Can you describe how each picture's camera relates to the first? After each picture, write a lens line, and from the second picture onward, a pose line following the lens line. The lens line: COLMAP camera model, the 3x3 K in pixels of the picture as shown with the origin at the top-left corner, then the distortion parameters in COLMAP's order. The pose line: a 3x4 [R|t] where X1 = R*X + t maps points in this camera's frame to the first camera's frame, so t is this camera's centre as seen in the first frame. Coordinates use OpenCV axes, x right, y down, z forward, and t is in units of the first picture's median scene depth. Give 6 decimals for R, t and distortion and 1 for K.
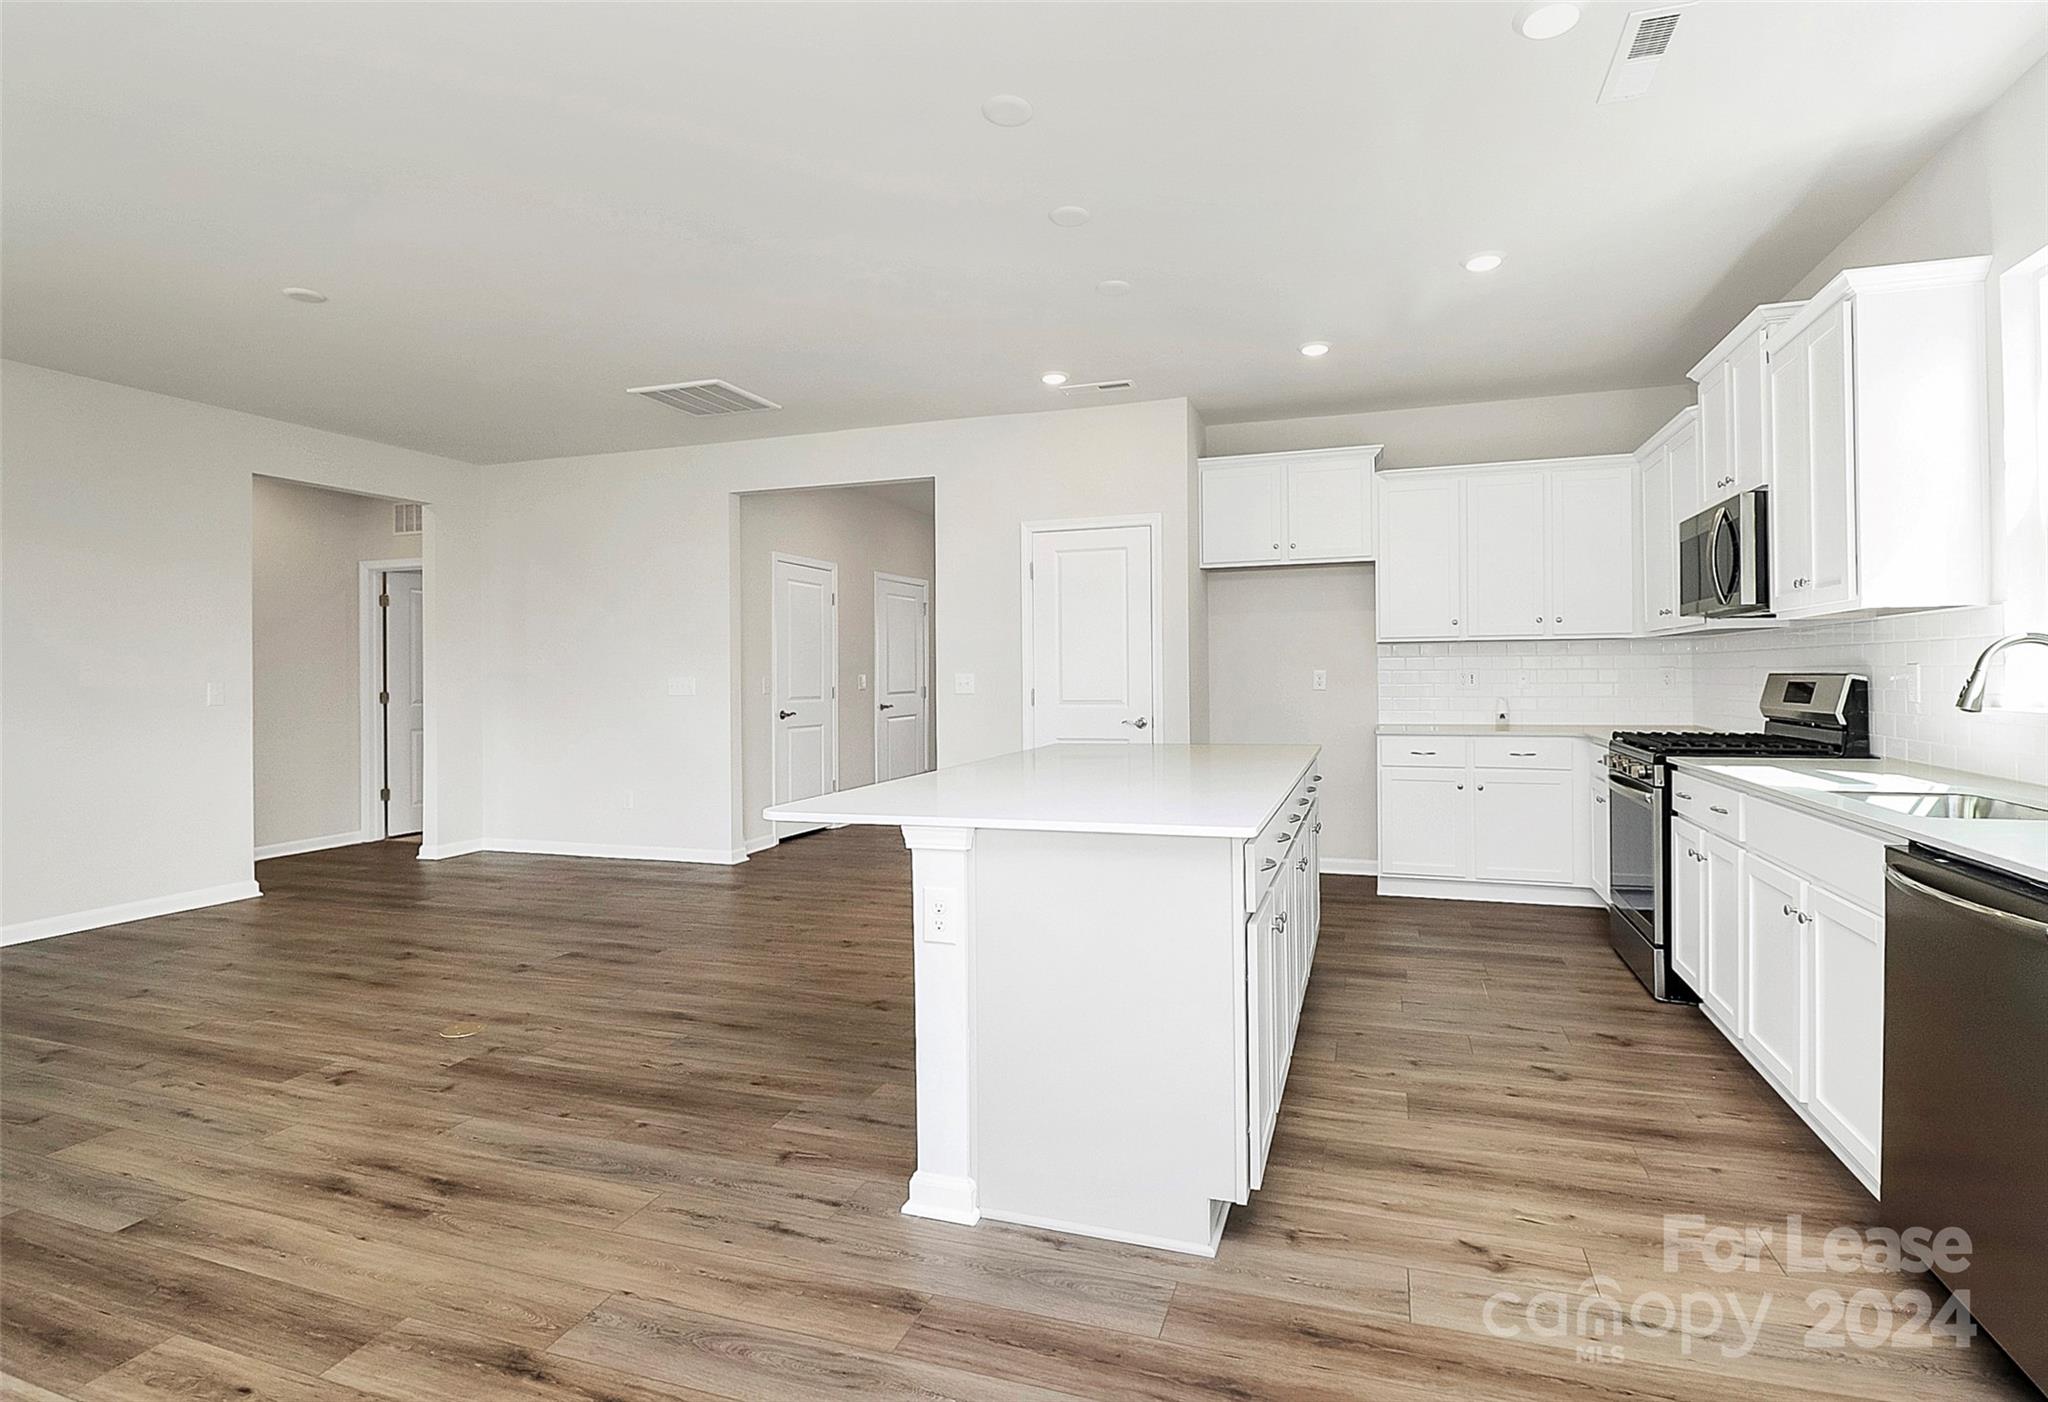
lens RADIAL K [[1009.5, 0, 1049.1], [0, 1009.5, 686.5], [0, 0, 1]] dist [-0.004407, -0.003497]
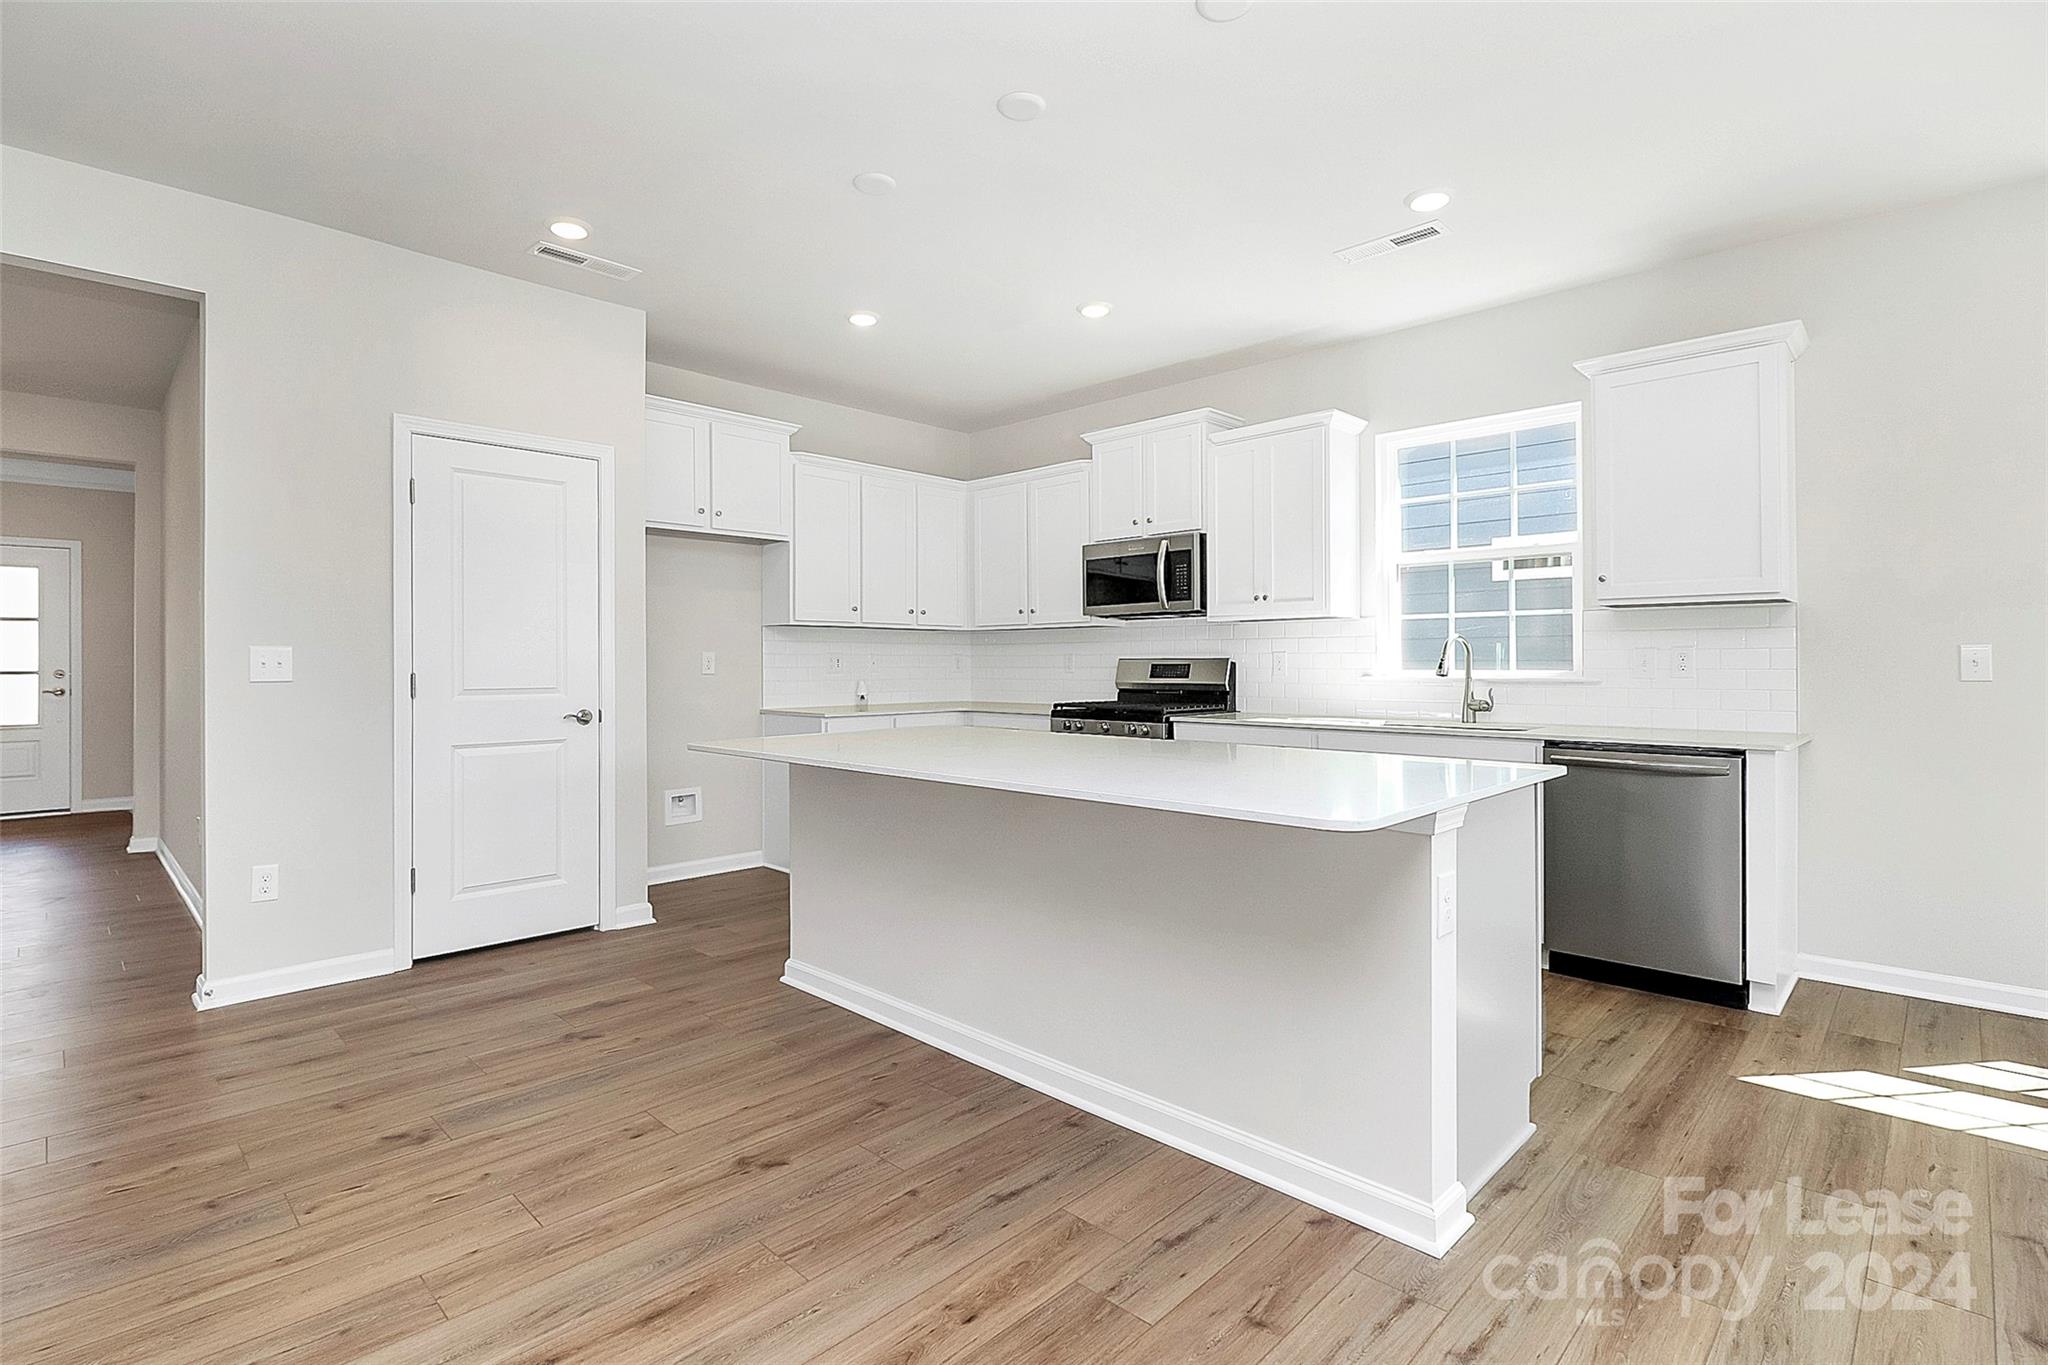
lens RADIAL K [[973.3, 0, 1017.9], [0, 973.3, 663.7], [0, 0, 1]] dist [-0.007905, -0.004044]
pose [[0.435714, 0.011250, 0.900015, -0.649581], [0.007269, 0.999845, -0.016017, 0.016085], [-0.900056, 0.013520, 0.435565, 0.591564]]
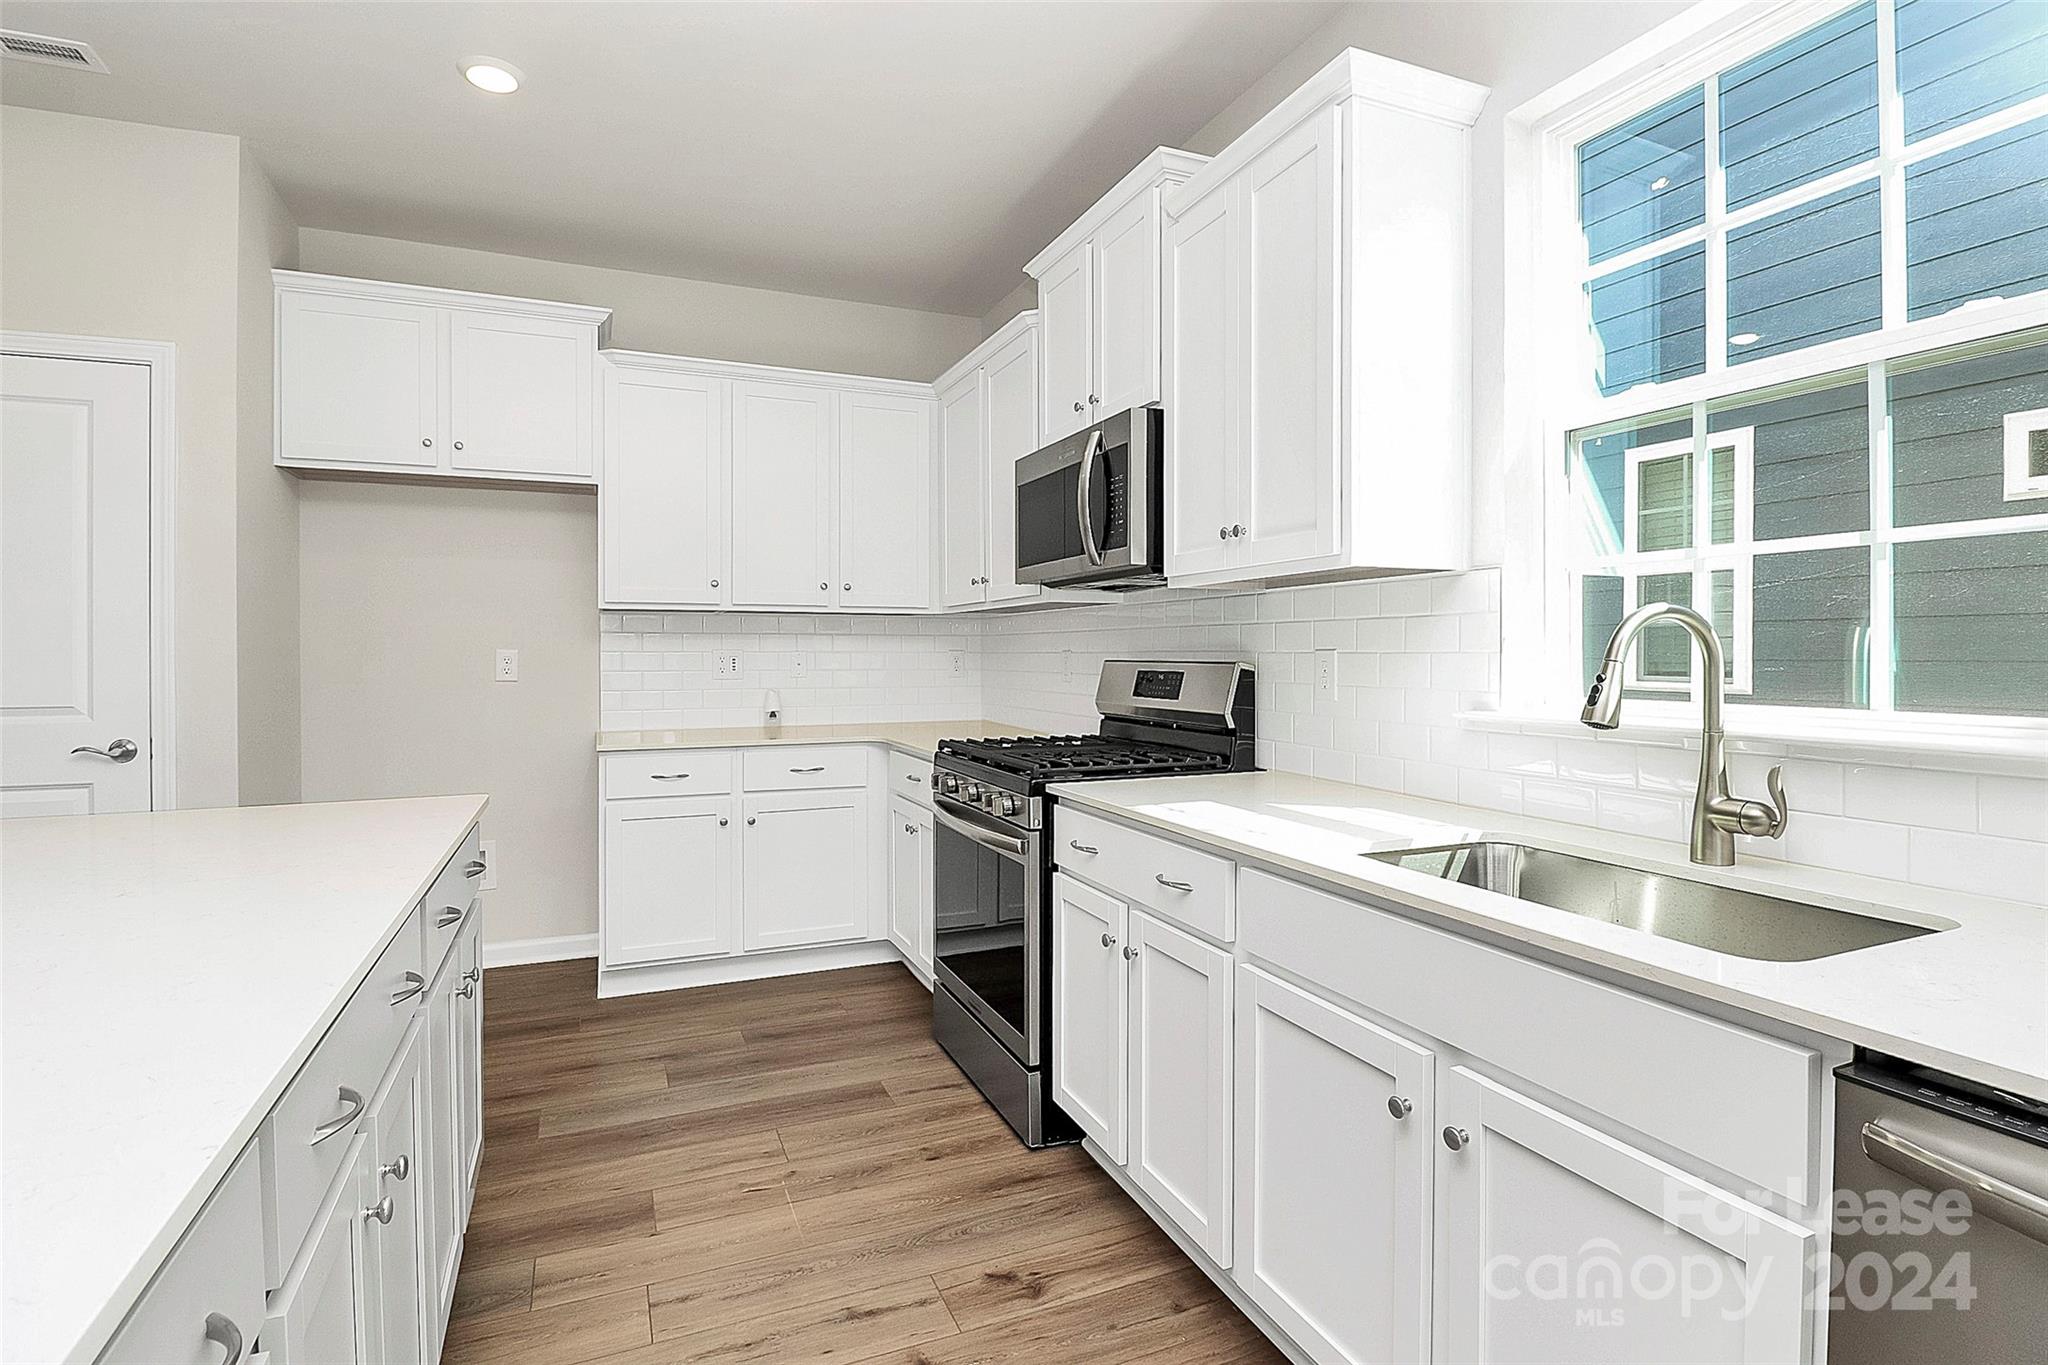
lens RADIAL K [[973.3, 0, 1036.2], [0, 973.3, 661.2], [0, 0, 1]] dist [-0.007905, -0.004044]
pose [[0.742438, 0.005763, 0.669890, 0.168948], [-0.000376, 0.999966, -0.008186, -0.006777], [-0.669914, 0.005826, 0.742416, 0.509191]]
